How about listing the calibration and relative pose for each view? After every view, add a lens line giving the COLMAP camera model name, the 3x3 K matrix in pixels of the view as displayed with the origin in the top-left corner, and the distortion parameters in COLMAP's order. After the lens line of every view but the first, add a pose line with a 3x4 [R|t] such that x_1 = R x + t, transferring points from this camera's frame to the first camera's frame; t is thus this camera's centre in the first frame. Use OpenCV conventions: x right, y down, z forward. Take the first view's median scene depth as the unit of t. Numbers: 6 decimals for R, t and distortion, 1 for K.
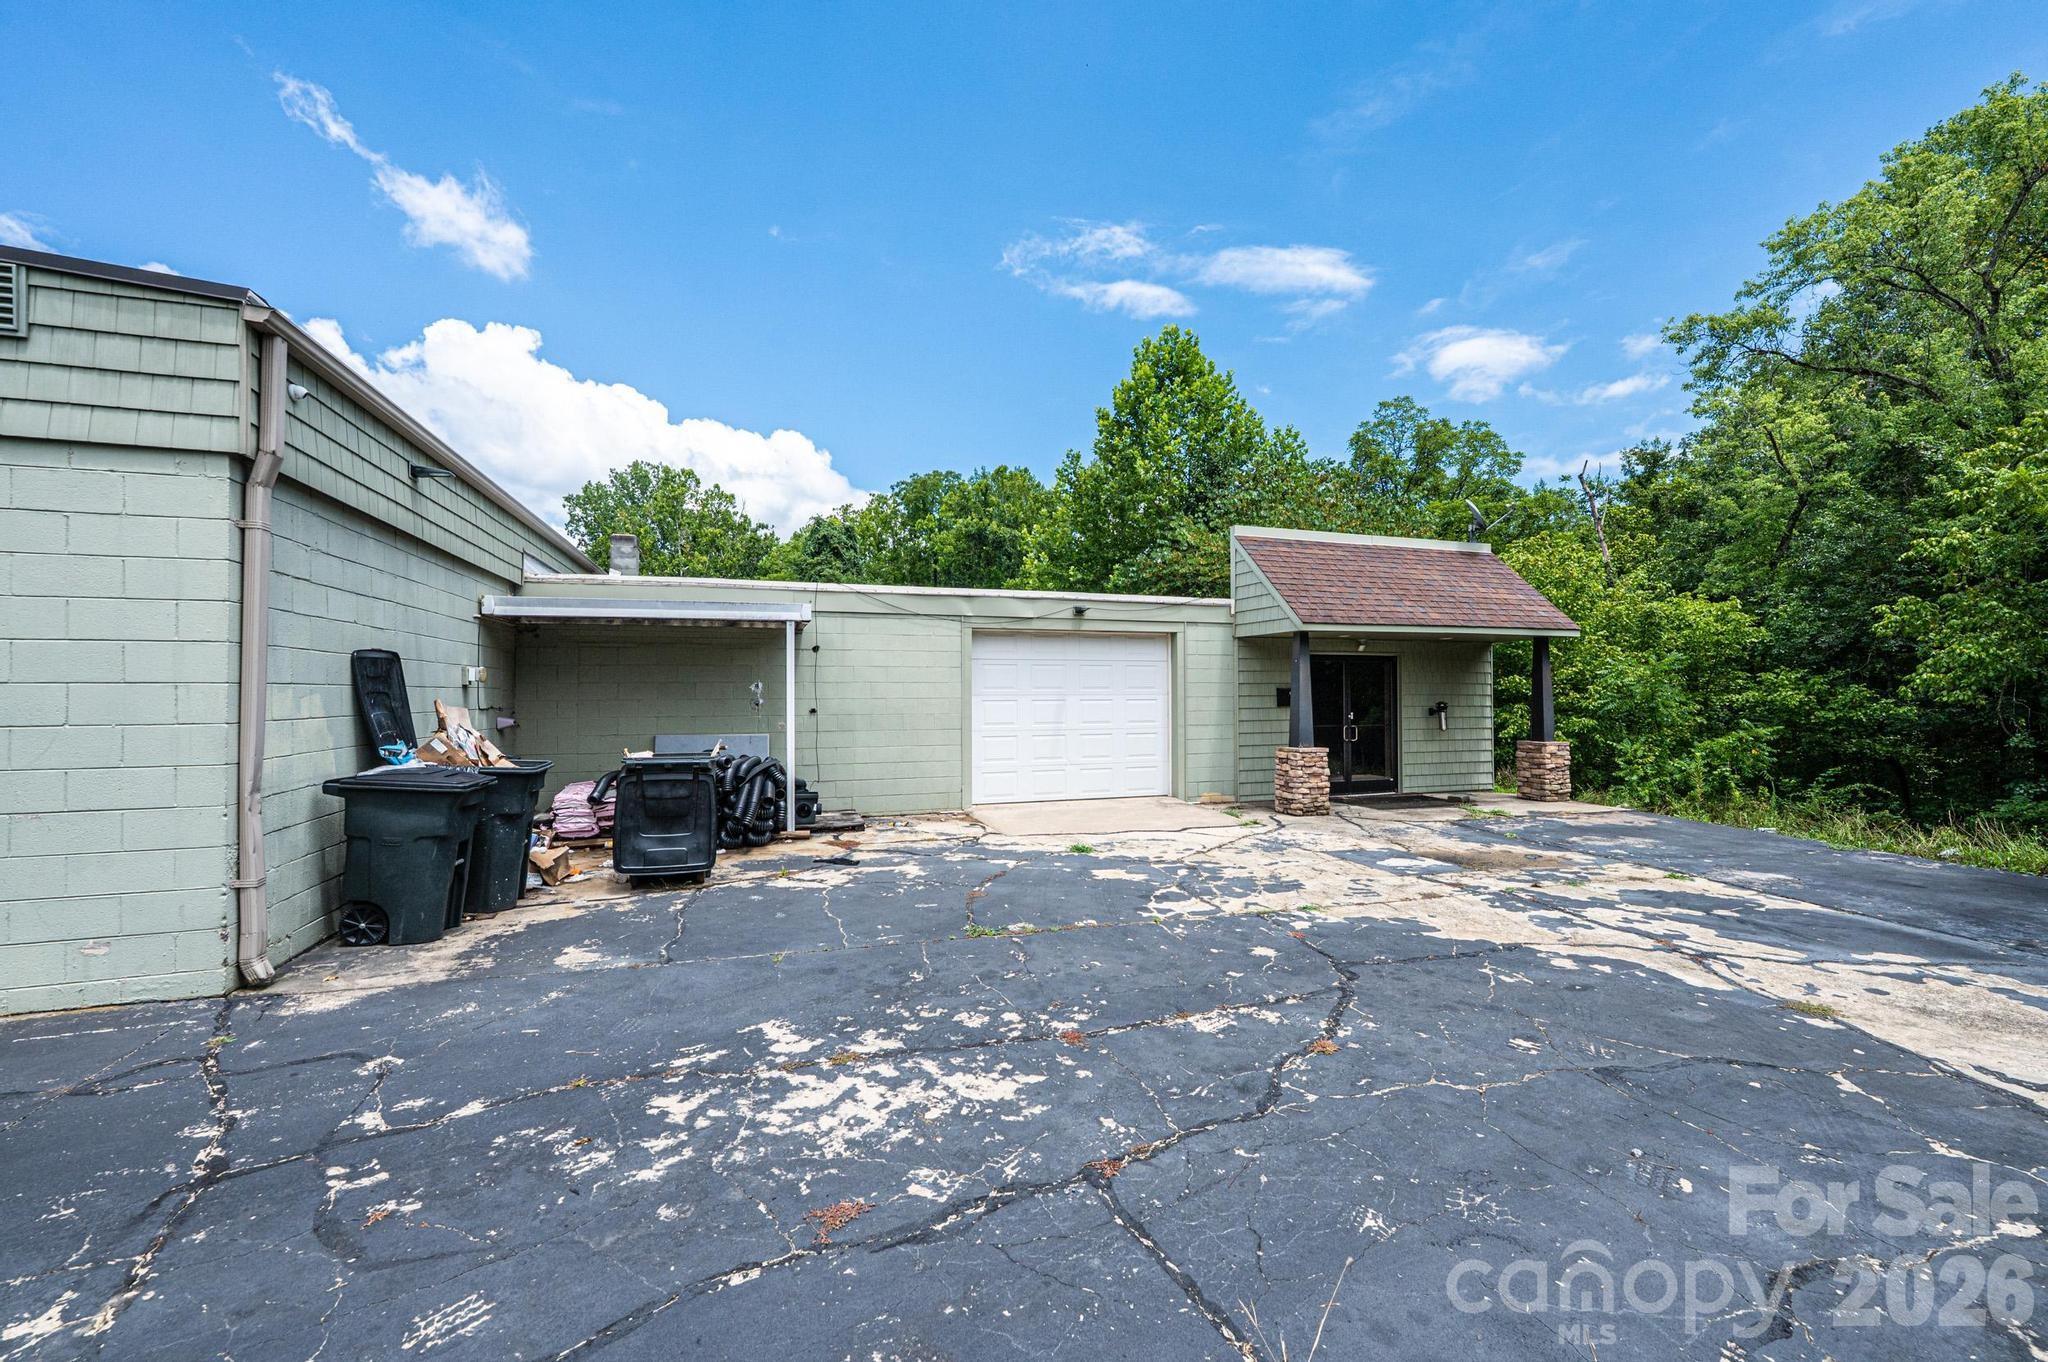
lens RADIAL K [[805.7, 0, 1024.0], [0, 805.7, 681.0], [0, 0, 1]] dist [-0.001199, -0.000108]
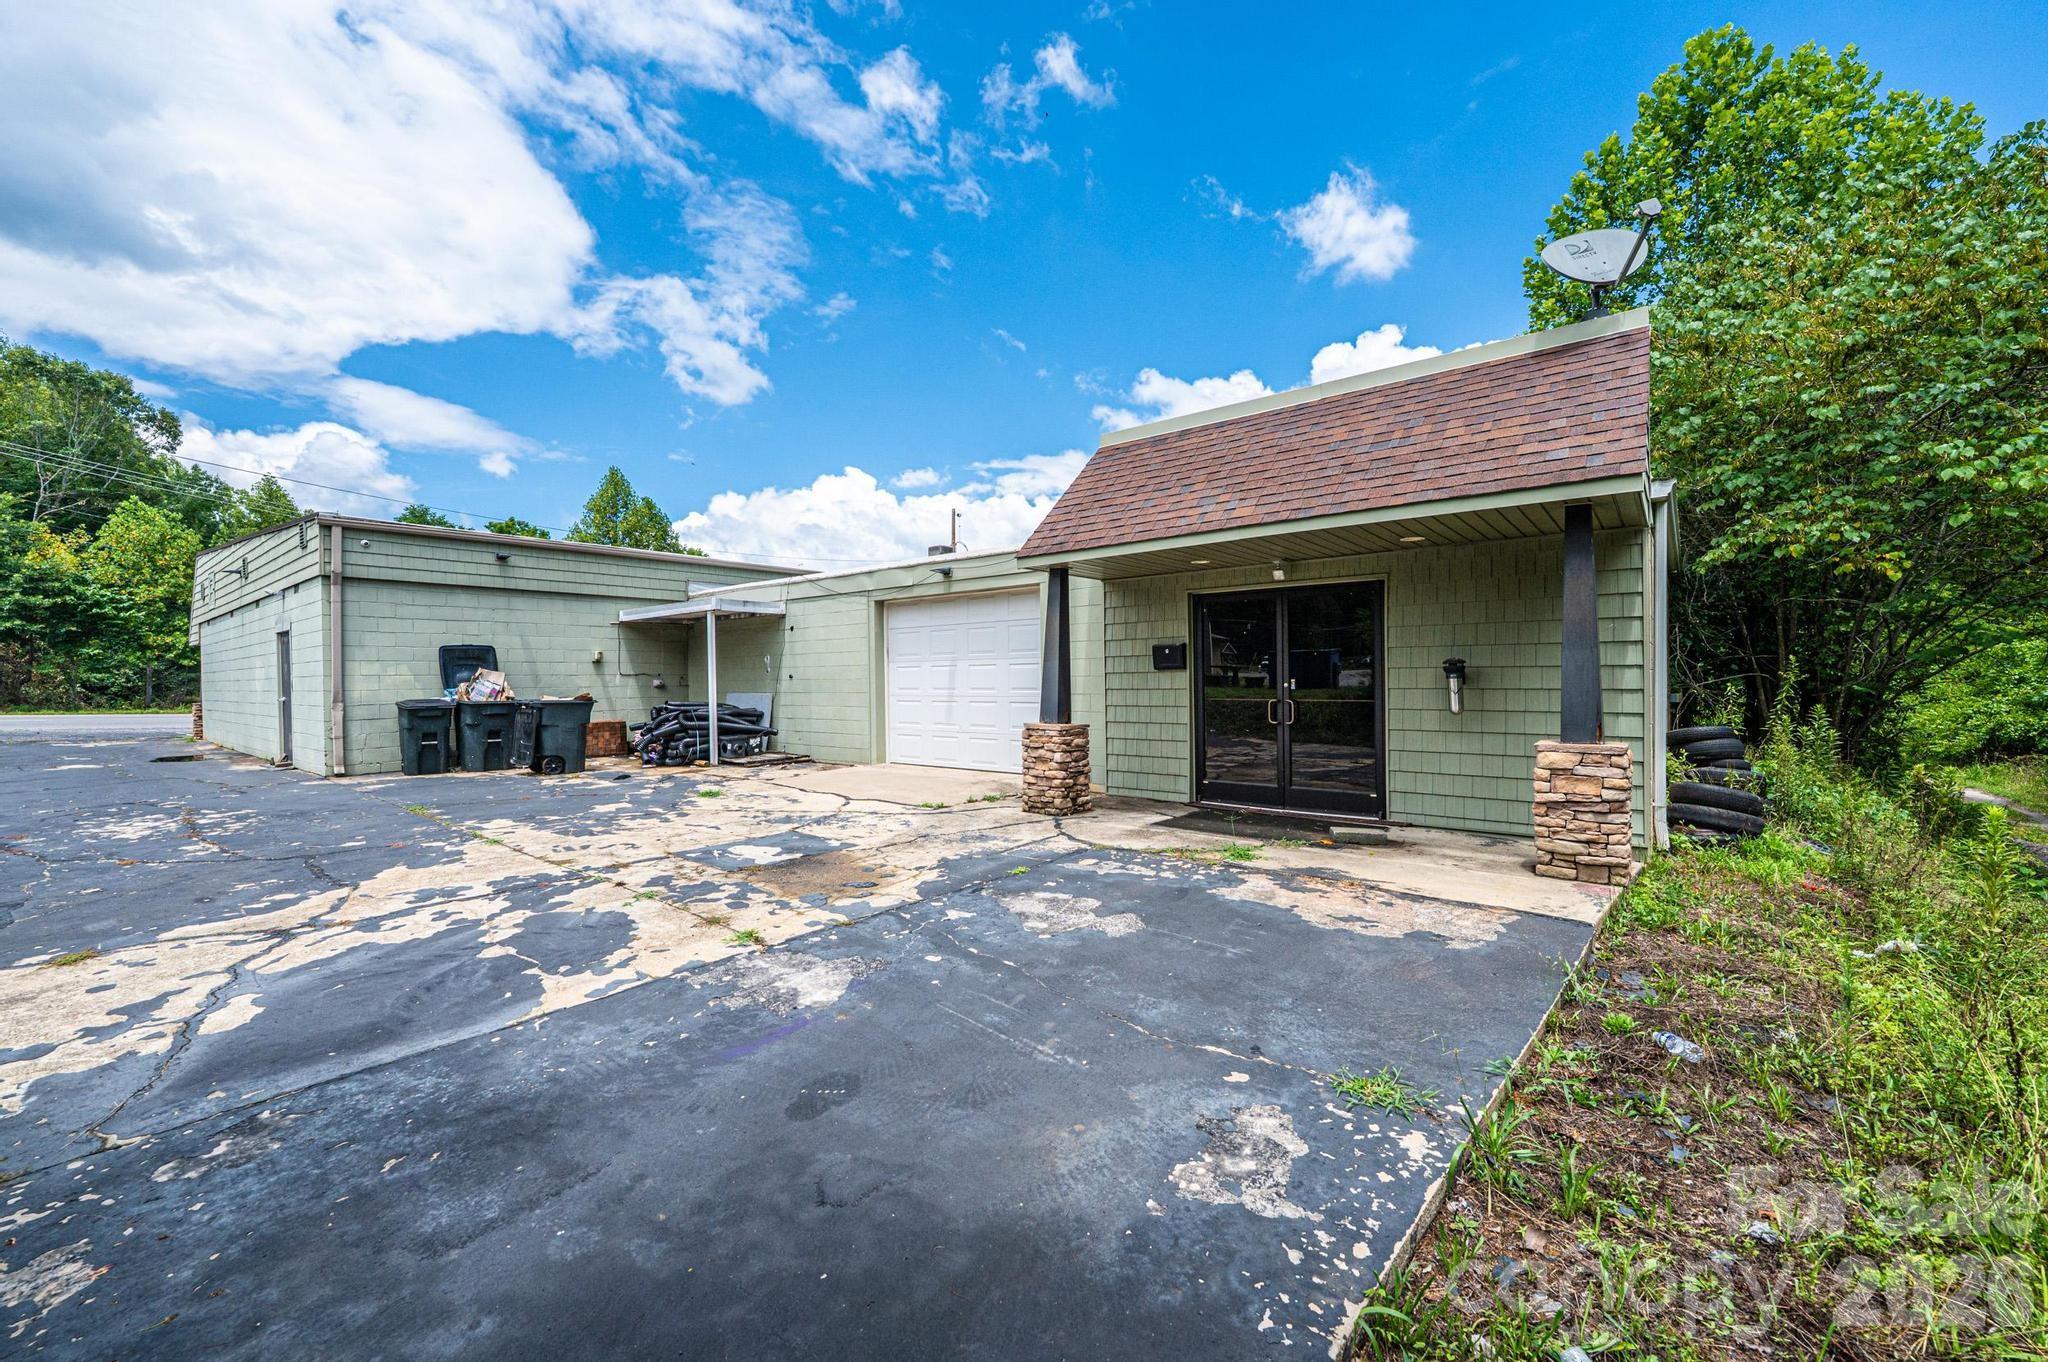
lens RADIAL K [[805.7, 0, 1024.0], [0, 805.7, 681.0], [0, 0, 1]] dist [-0.001199, -0.000108]
pose [[0.544194, -0.000091, -0.838960, 0.925688], [0.021638, 0.999669, 0.013927, 0.031038], [0.838680, -0.025732, 0.544016, 0.550036]]
